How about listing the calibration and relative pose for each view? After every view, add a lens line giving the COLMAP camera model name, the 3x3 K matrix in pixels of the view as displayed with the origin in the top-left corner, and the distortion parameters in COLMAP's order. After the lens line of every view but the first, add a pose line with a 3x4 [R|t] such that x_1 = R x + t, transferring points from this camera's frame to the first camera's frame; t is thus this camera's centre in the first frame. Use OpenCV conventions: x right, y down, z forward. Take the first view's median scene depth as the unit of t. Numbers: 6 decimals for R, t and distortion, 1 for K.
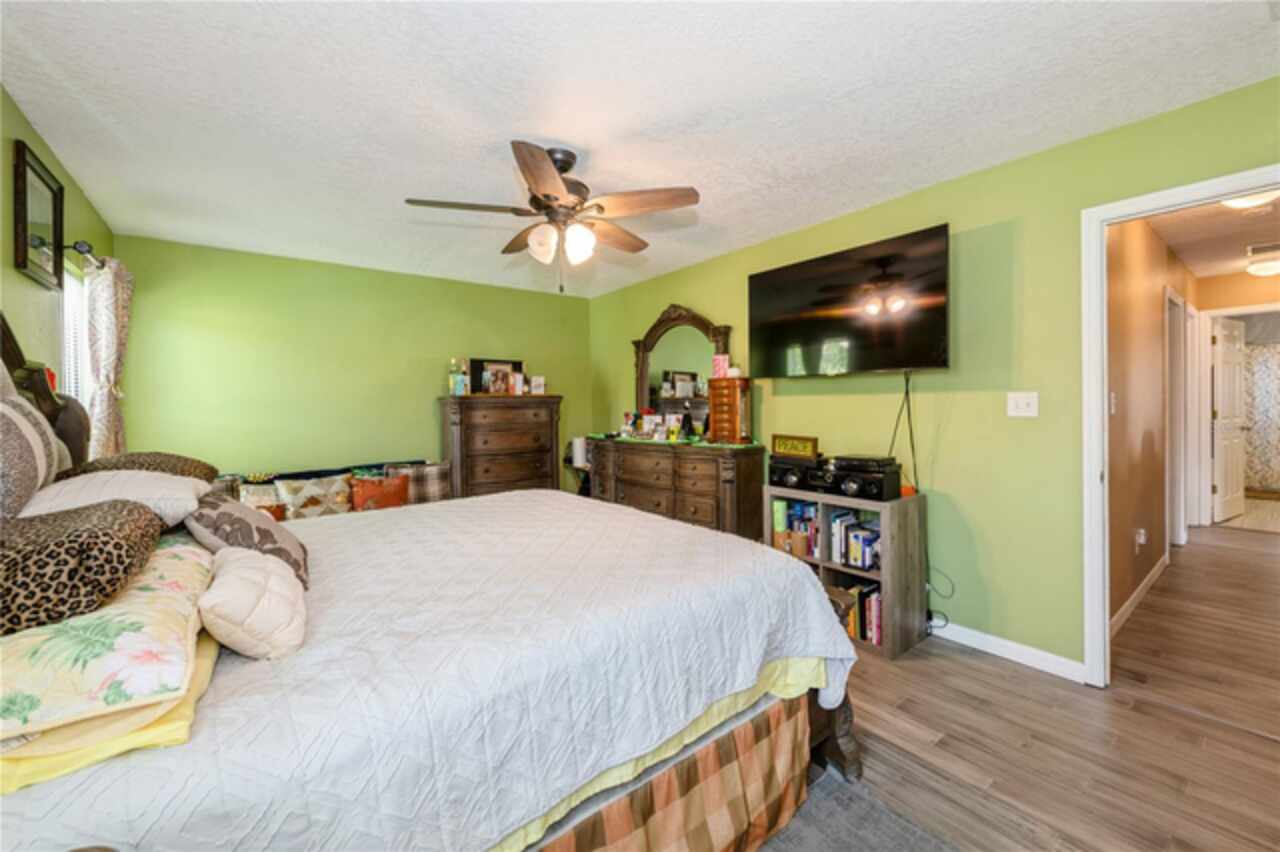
lens RADIAL K [[507.6, 0, 646.0], [0, 507.6, 422.9], [0, 0, 1]] dist [0.001224, -0.000115]
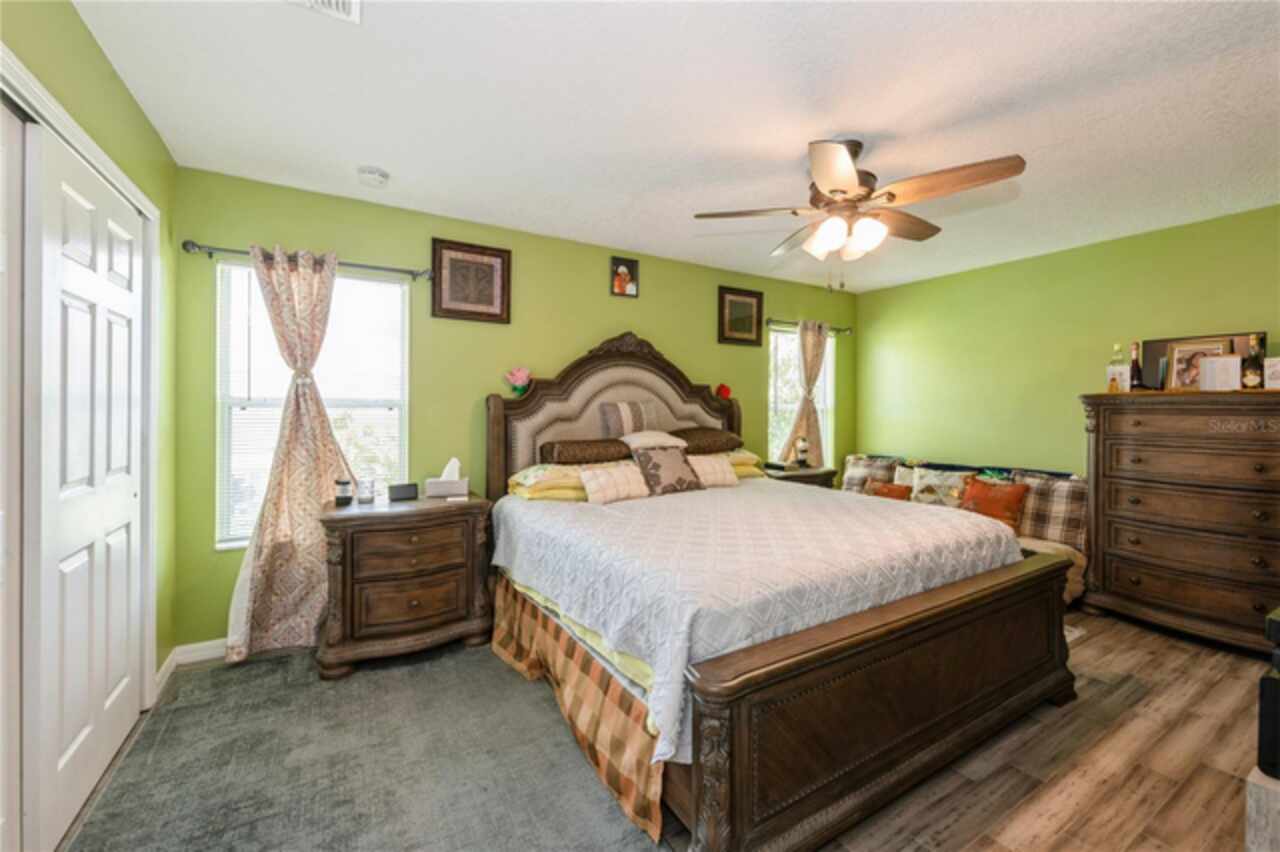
lens RADIAL K [[501.9, 0, 639.7], [0, 501.9, 406.9], [0, 0, 1]] dist [-0.000113, -0.000499]
pose [[-0.119905, 0.019394, -0.992596, 0.472900], [-0.028942, 0.999316, 0.023022, -0.033634], [0.992363, 0.031489, -0.119262, 0.431825]]
